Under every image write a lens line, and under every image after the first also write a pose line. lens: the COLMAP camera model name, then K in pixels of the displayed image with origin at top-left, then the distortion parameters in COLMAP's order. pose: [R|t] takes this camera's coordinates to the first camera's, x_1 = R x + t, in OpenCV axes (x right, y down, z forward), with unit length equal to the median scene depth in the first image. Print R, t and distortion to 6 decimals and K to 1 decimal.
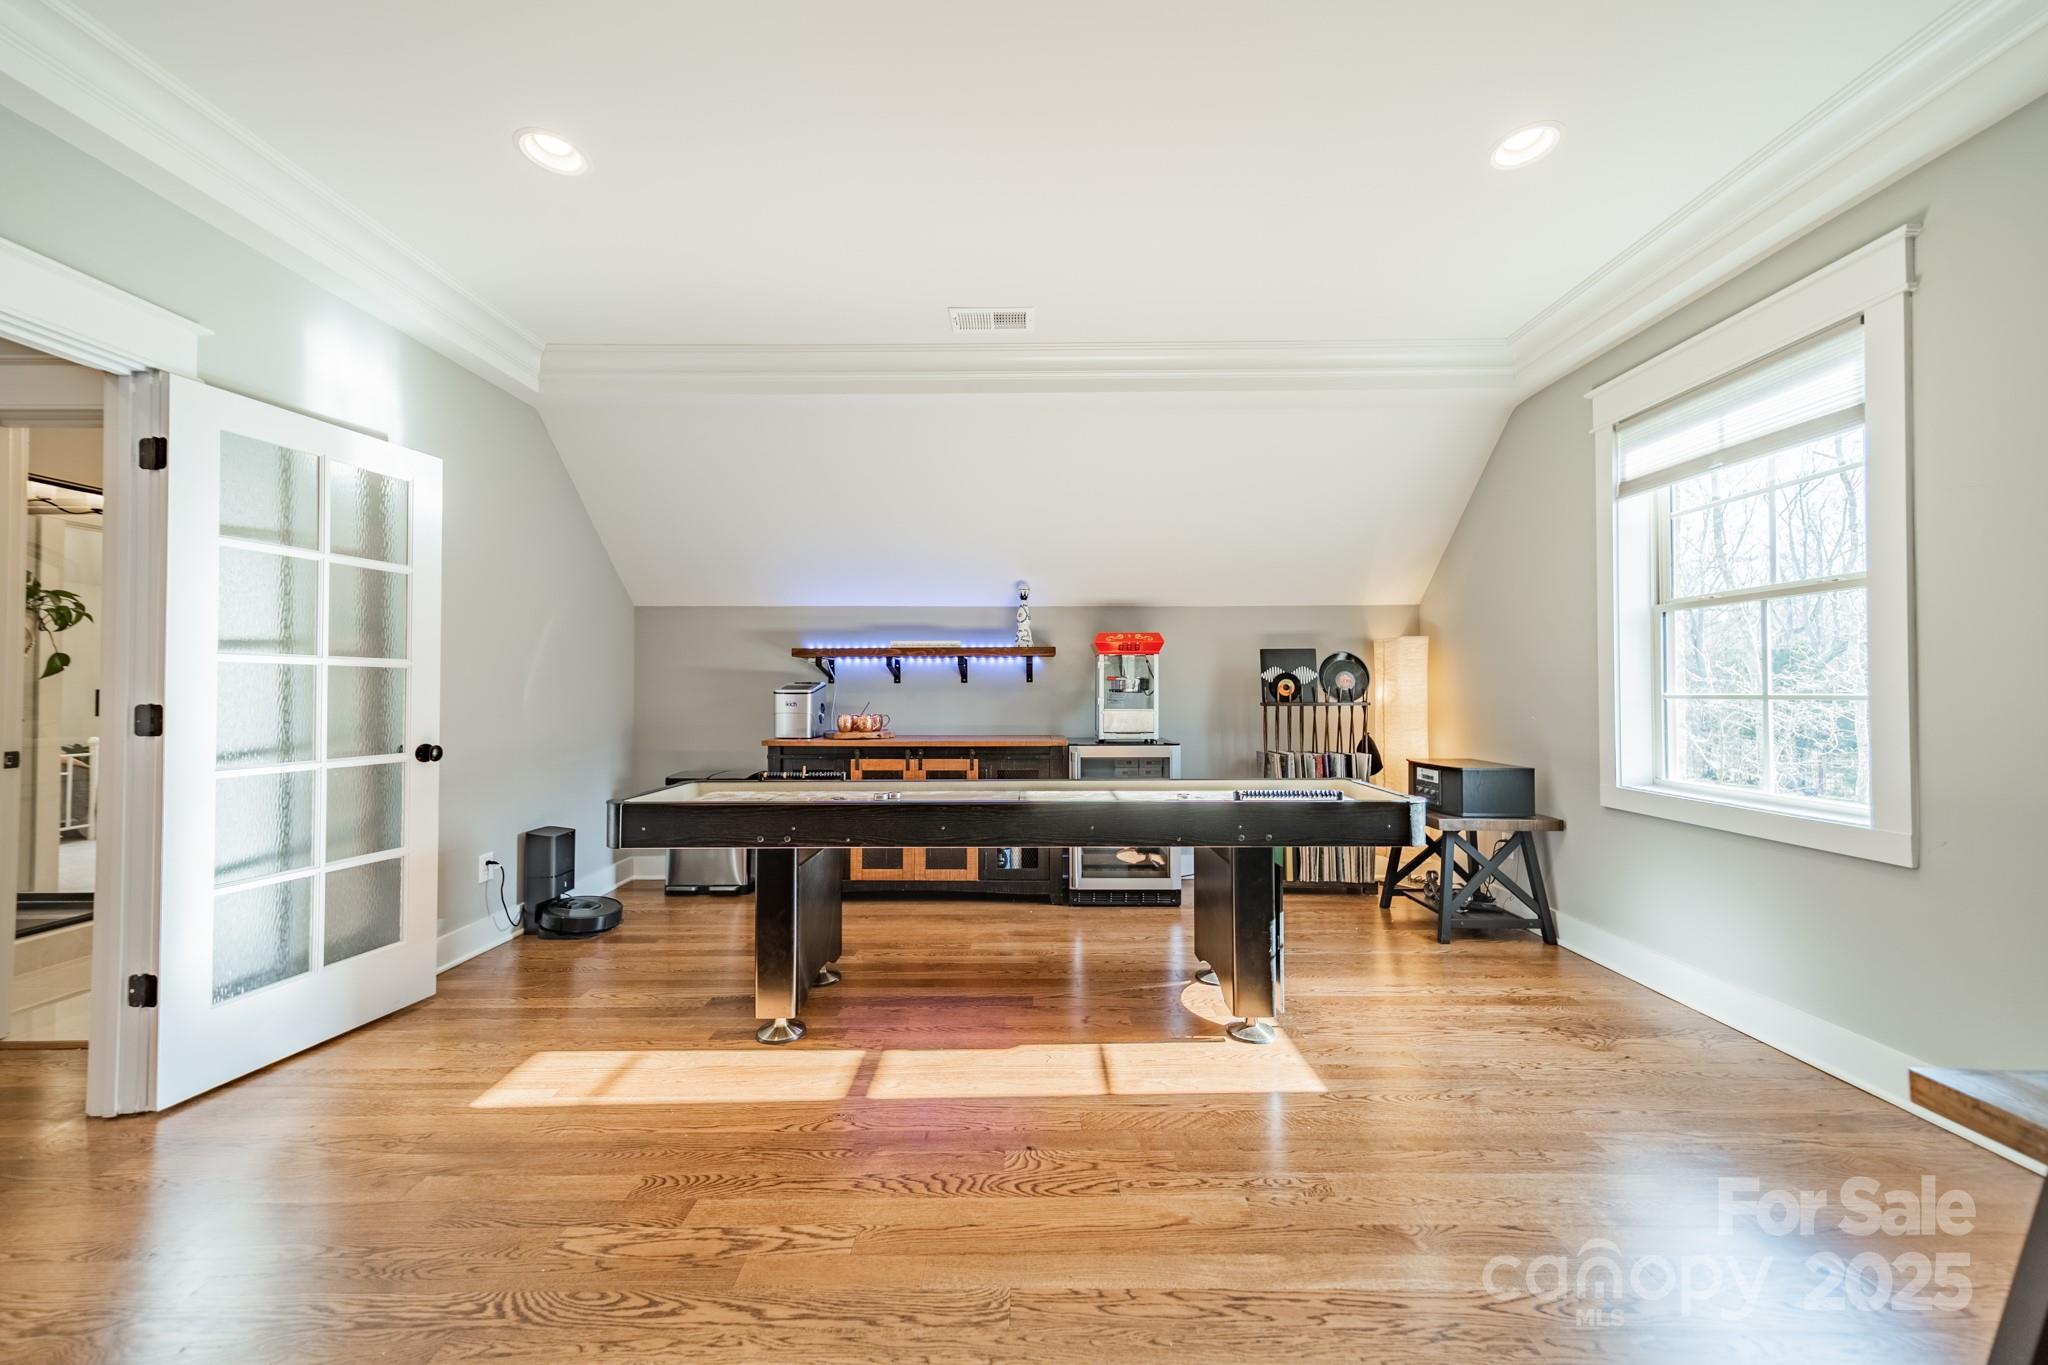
lens RADIAL K [[717.3, 0, 1027.2], [0, 717.3, 679.8], [0, 0, 1]] dist [0.008483, -0.000305]
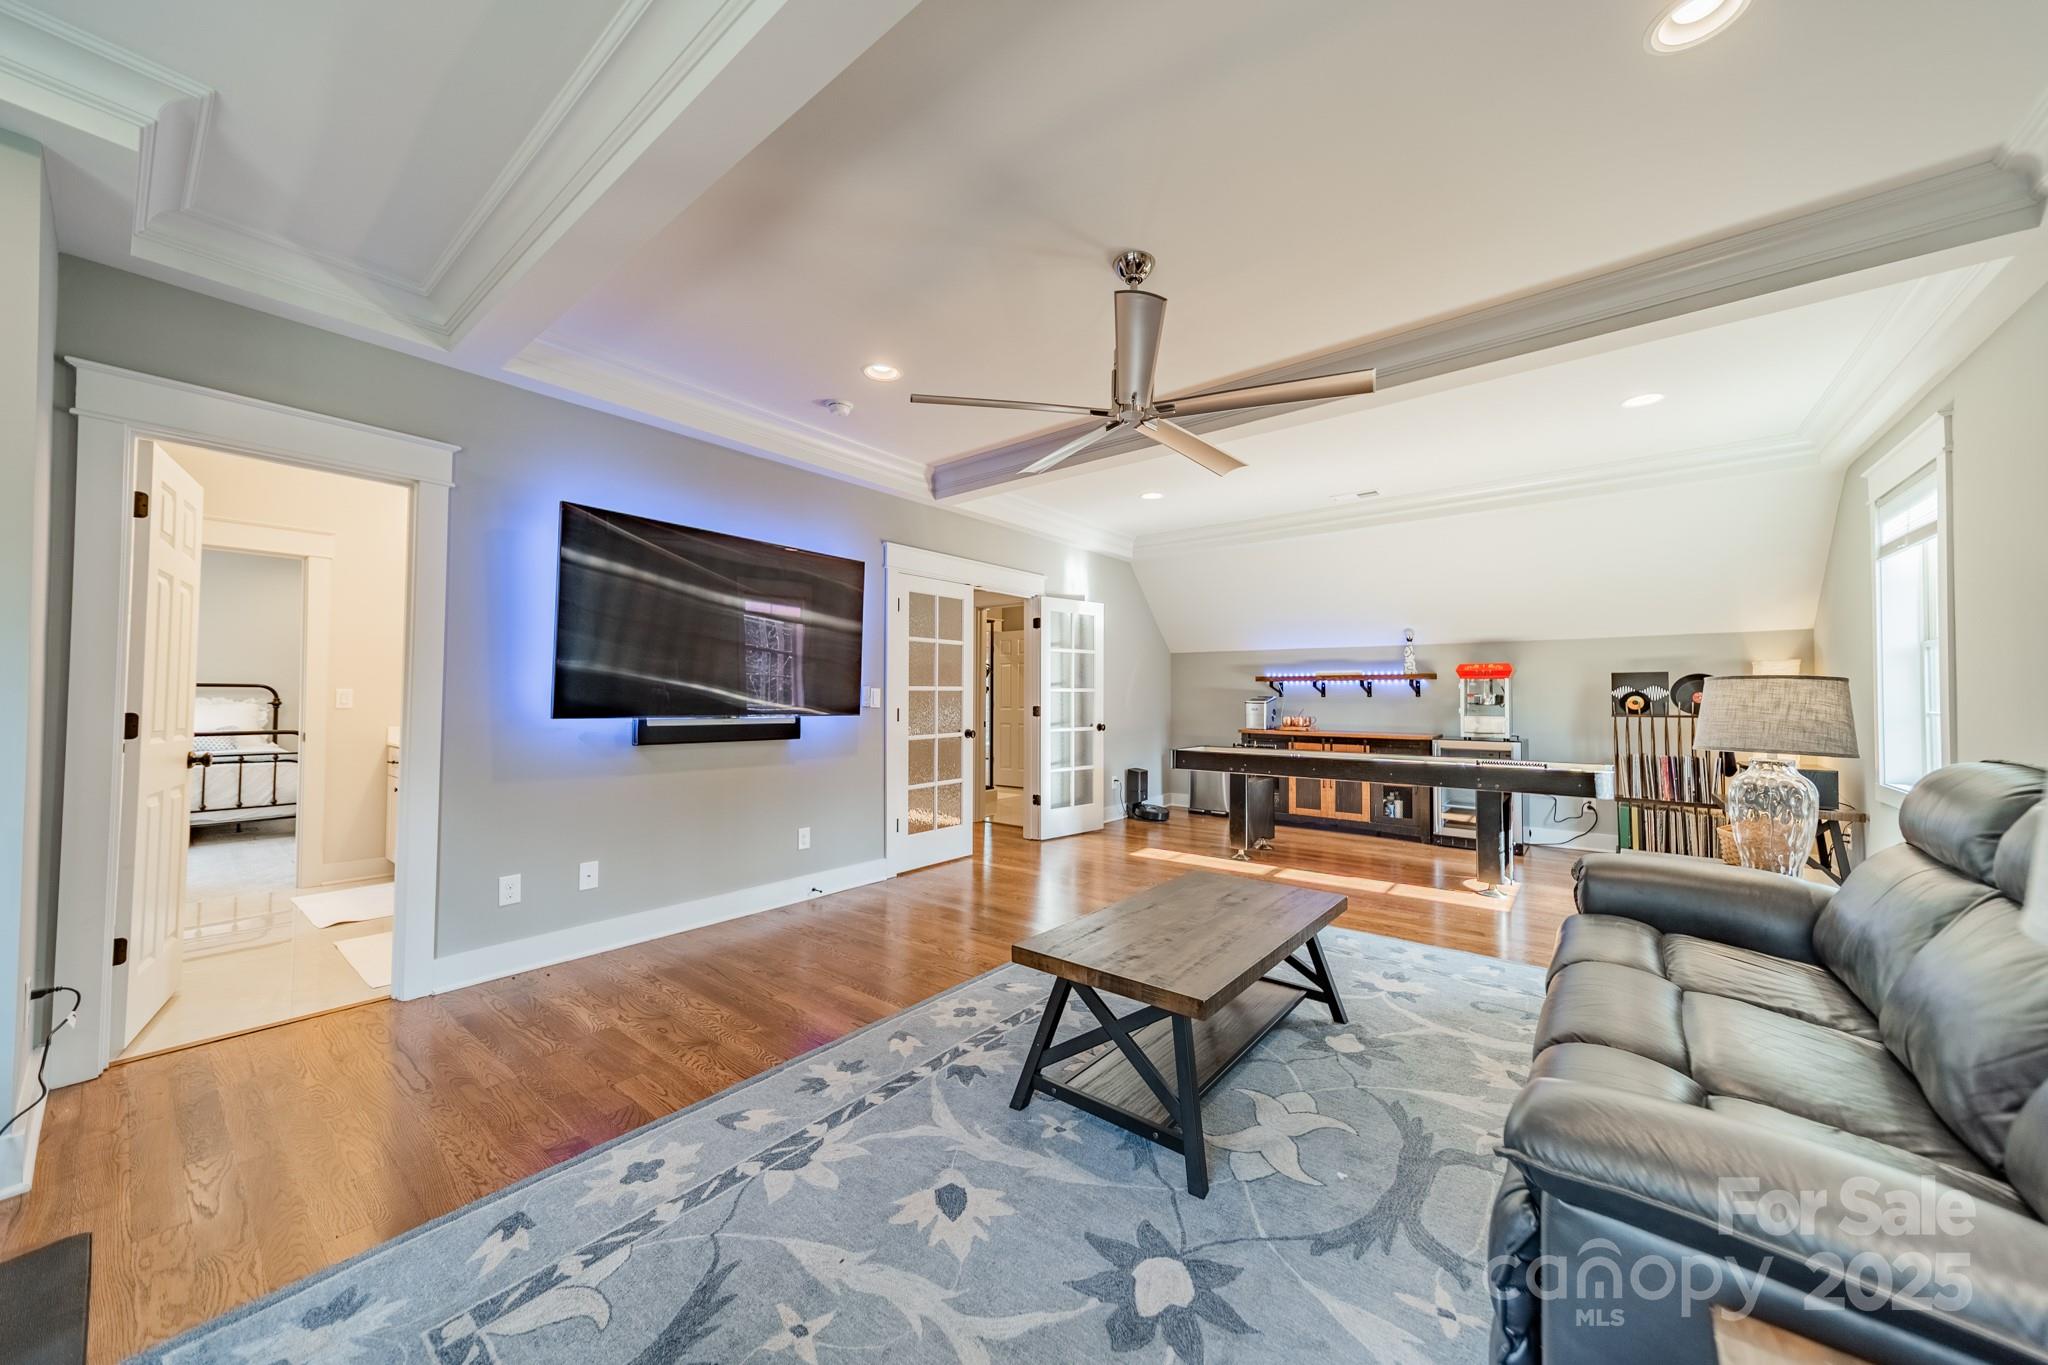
lens RADIAL K [[717.3, 0, 1032.5], [0, 717.3, 678.6], [0, 0, 1]] dist [0.008483, -0.000305]
pose [[0.787957, -0.010413, -0.615643, 0.365728], [0.005291, 0.999935, -0.010140, -0.029685], [0.615708, 0.004733, 0.787960, -0.804607]]
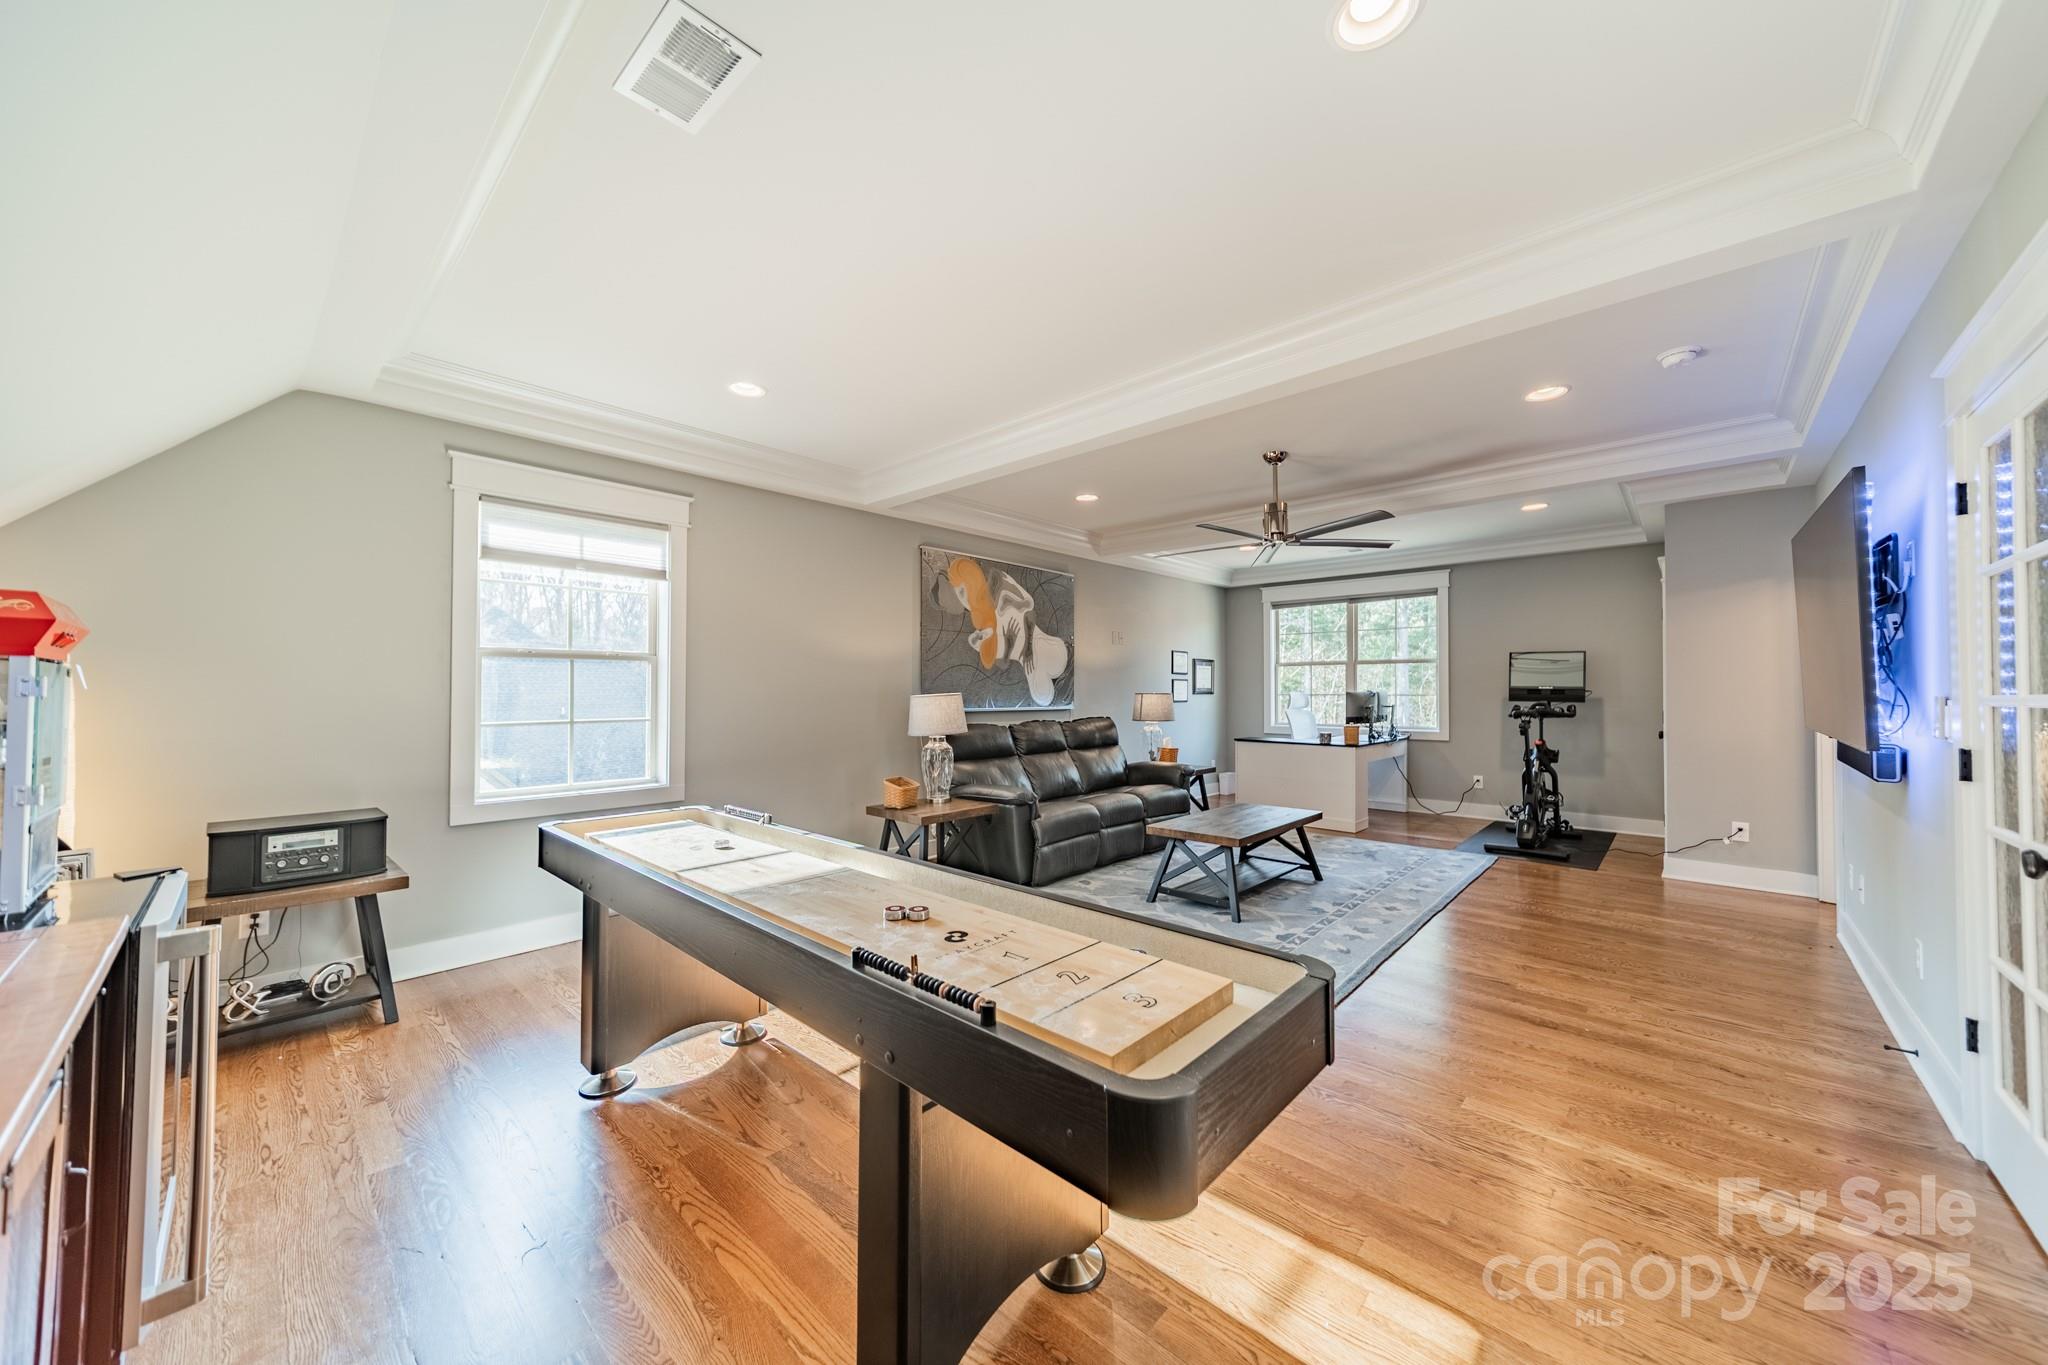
lens RADIAL K [[717.3, 0, 1025.8], [0, 717.3, 688.0], [0, 0, 1]] dist [0.008483, -0.000305]
pose [[-0.734198, 0.003283, 0.678927, -0.544152], [-0.010045, 0.999826, -0.015698, -0.026111], [-0.678861, -0.018345, -0.734038, 1.080403]]
